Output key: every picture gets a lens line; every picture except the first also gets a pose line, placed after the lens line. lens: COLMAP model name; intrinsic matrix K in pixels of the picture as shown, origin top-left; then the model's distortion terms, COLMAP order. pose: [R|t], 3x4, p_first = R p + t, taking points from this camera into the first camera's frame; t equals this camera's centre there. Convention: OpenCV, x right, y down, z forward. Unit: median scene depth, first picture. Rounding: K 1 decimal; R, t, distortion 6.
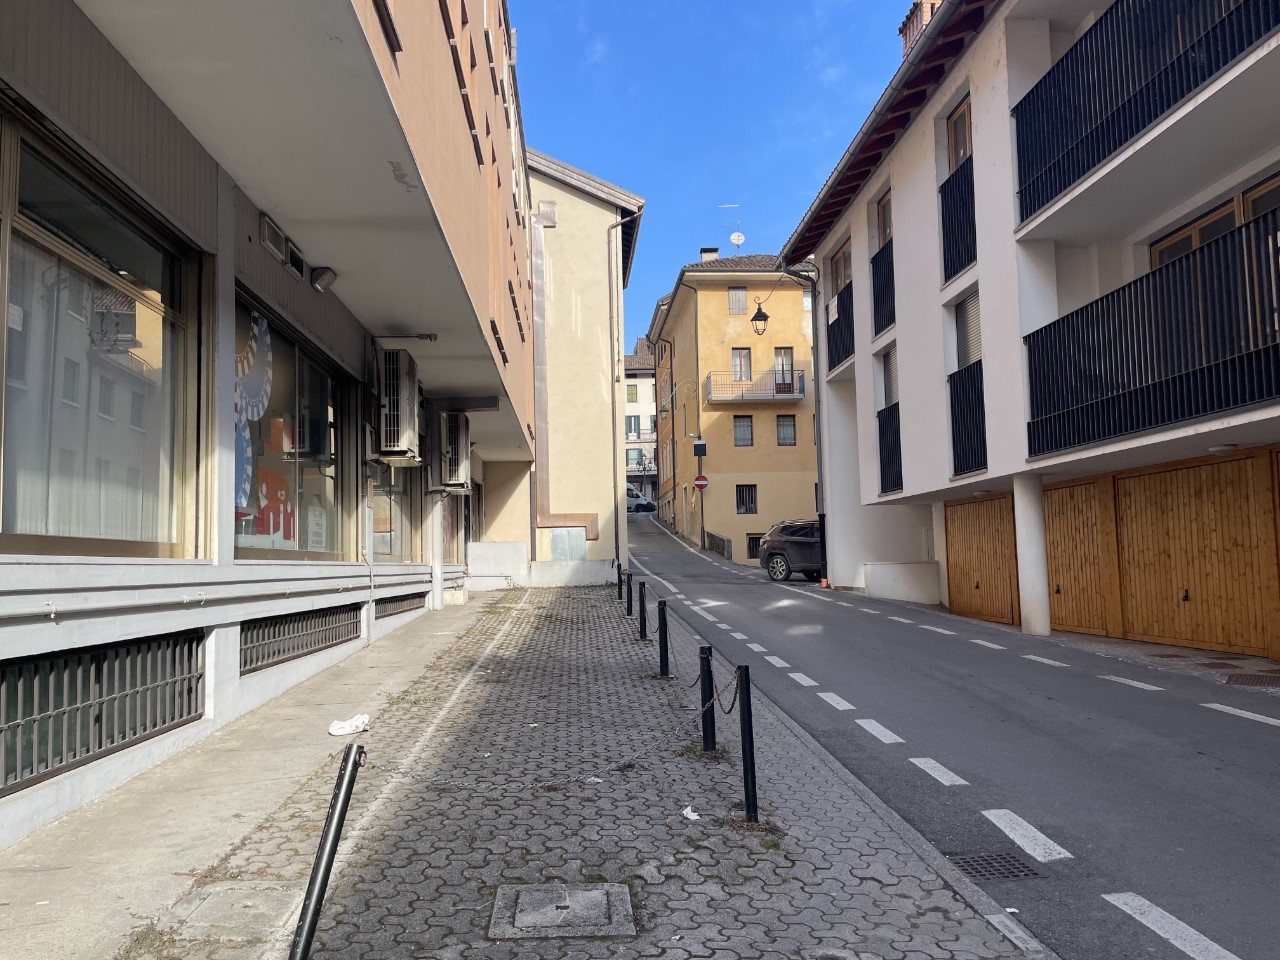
lens RADIAL K [[957.3, 0, 638.1], [0, 957.3, 483.5], [0, 0, 1]] dist [0.095818, -0.117415]
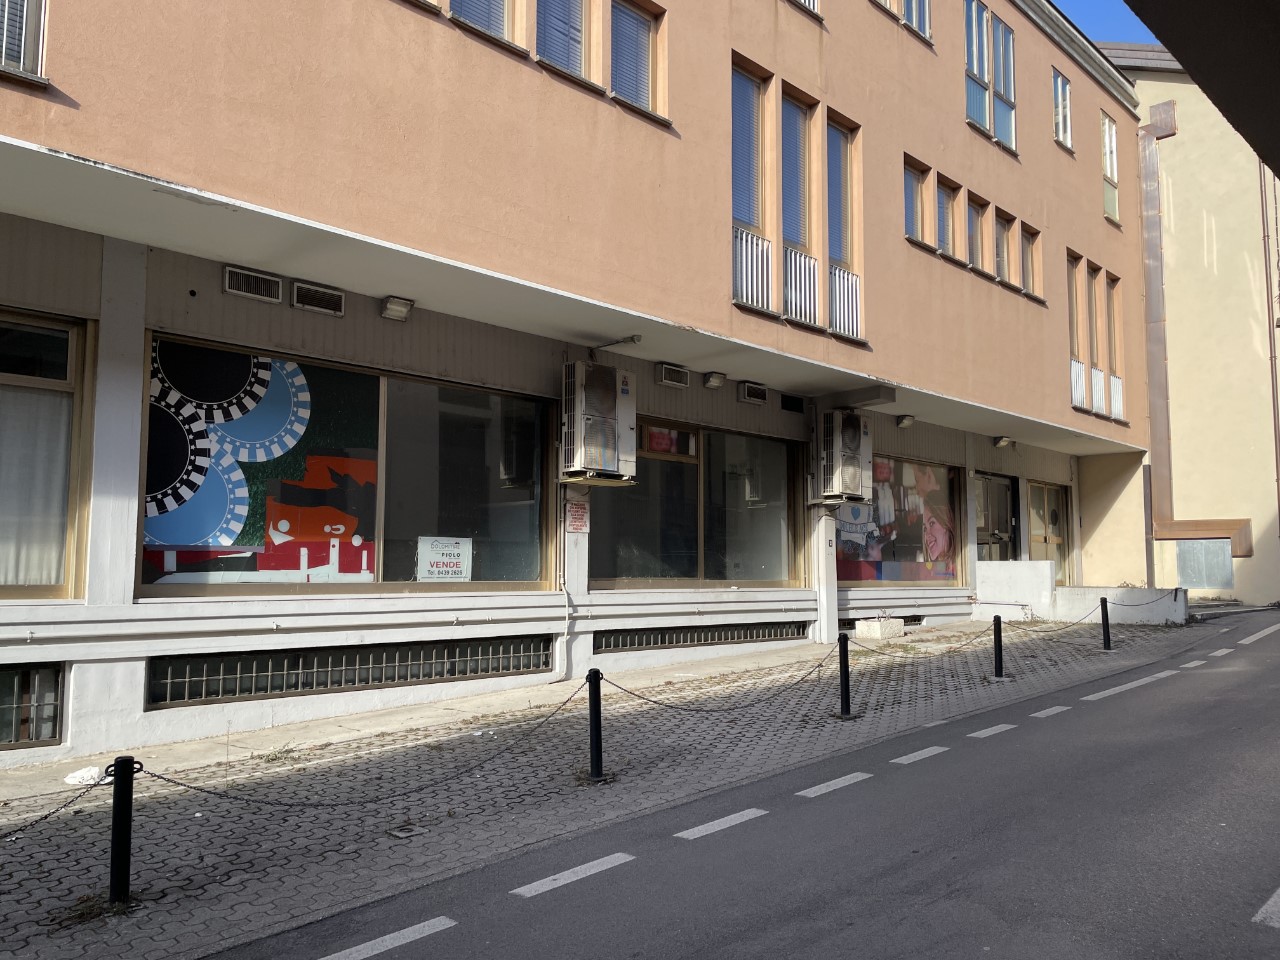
lens RADIAL K [[957.3, 0, 631.1], [0, 957.3, 486.8], [0, 0, 1]] dist [0.095818, -0.117415]
pose [[0.653299, -0.045723, -0.755718, 0.204551], [0.046997, 0.998699, -0.019796, 0.000650], [0.755640, -0.022583, 0.654597, 0.192690]]
